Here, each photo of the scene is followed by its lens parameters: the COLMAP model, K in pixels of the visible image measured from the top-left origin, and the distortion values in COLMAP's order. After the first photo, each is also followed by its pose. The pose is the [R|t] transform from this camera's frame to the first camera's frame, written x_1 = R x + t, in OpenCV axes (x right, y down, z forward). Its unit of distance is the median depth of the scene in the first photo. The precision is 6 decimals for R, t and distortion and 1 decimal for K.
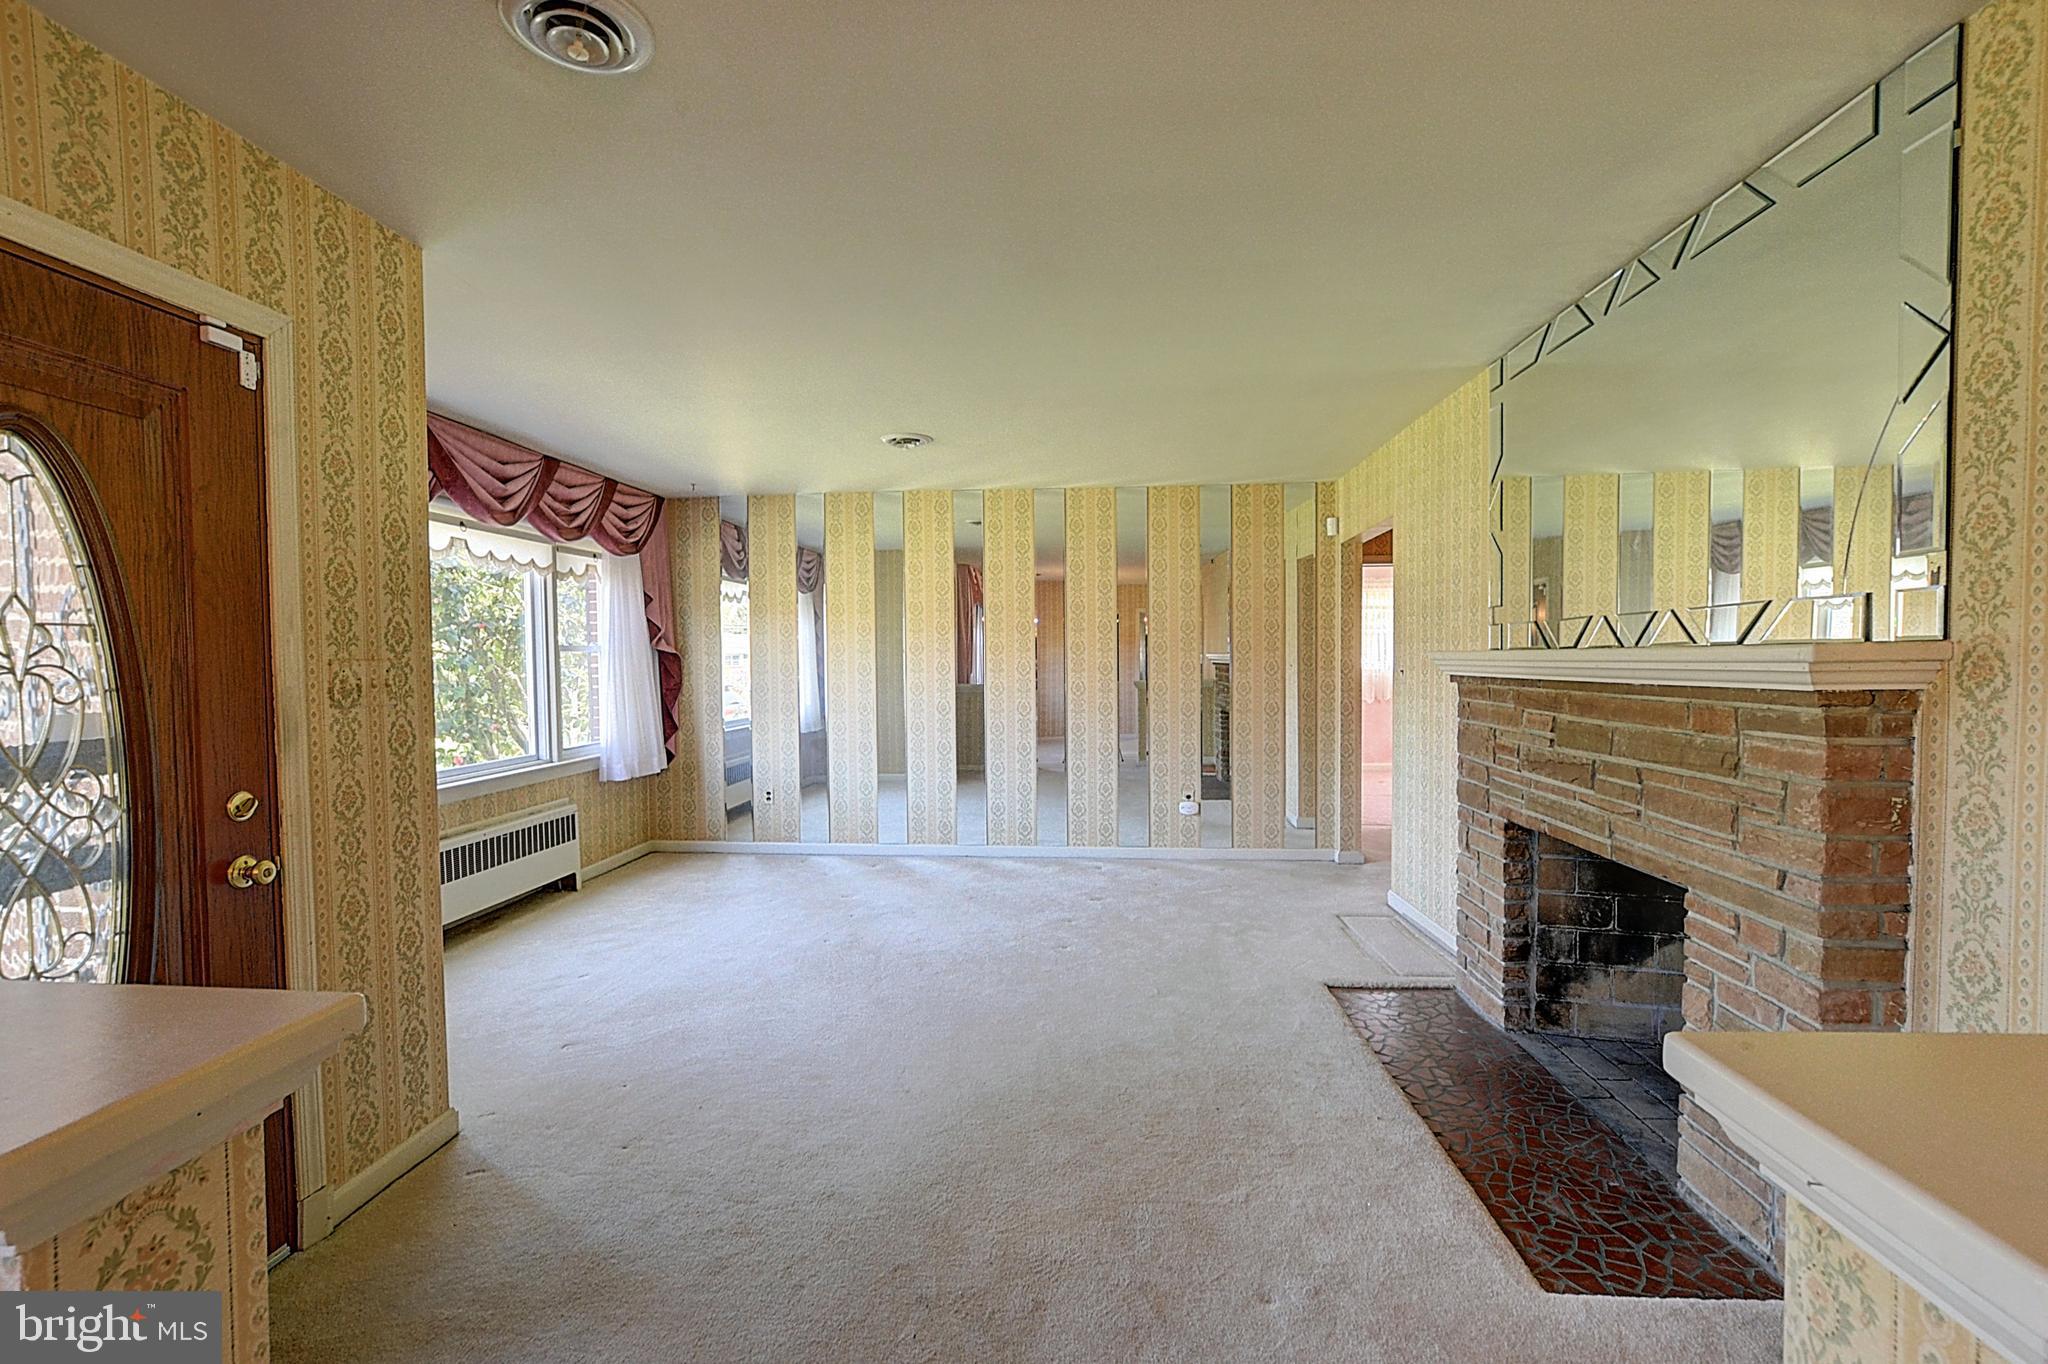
lens RADIAL K [[911.4, 0, 1016.6], [0, 911.4, 685.6], [0, 0, 1]] dist [-0.004506, 0.000839]
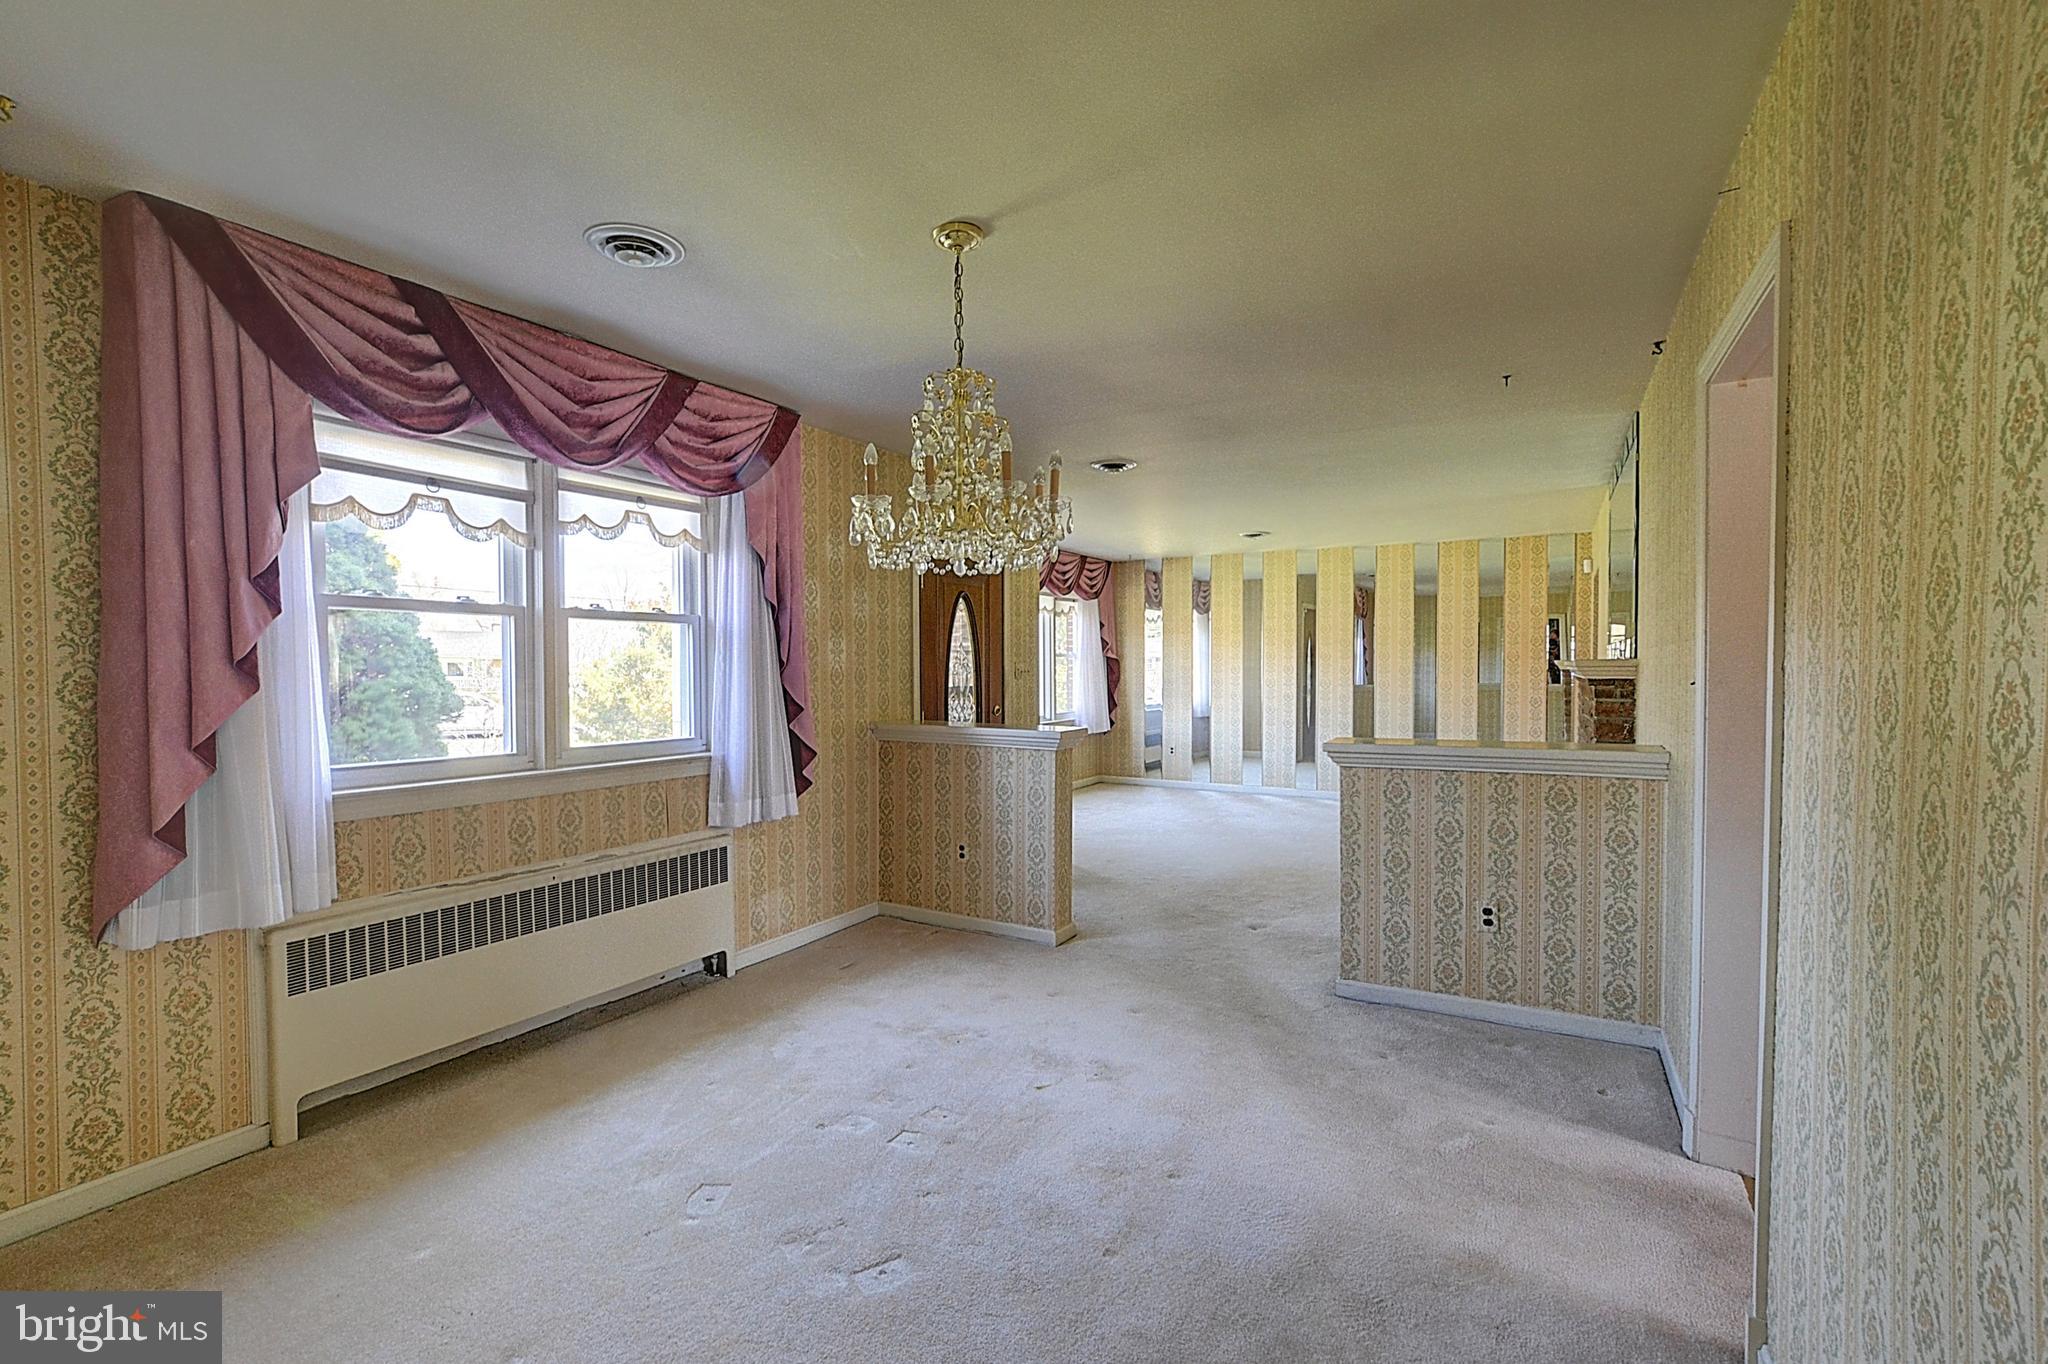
lens RADIAL K [[911.4, 0, 1019.4], [0, 911.4, 683.9], [0, 0, 1]] dist [-0.004506, 0.000839]
pose [[0.904689, 0.017063, -0.425730, 0.153322], [-0.018776, 0.999824, 0.000173, 0.012350], [0.425658, 0.007837, 0.904850, -0.522104]]
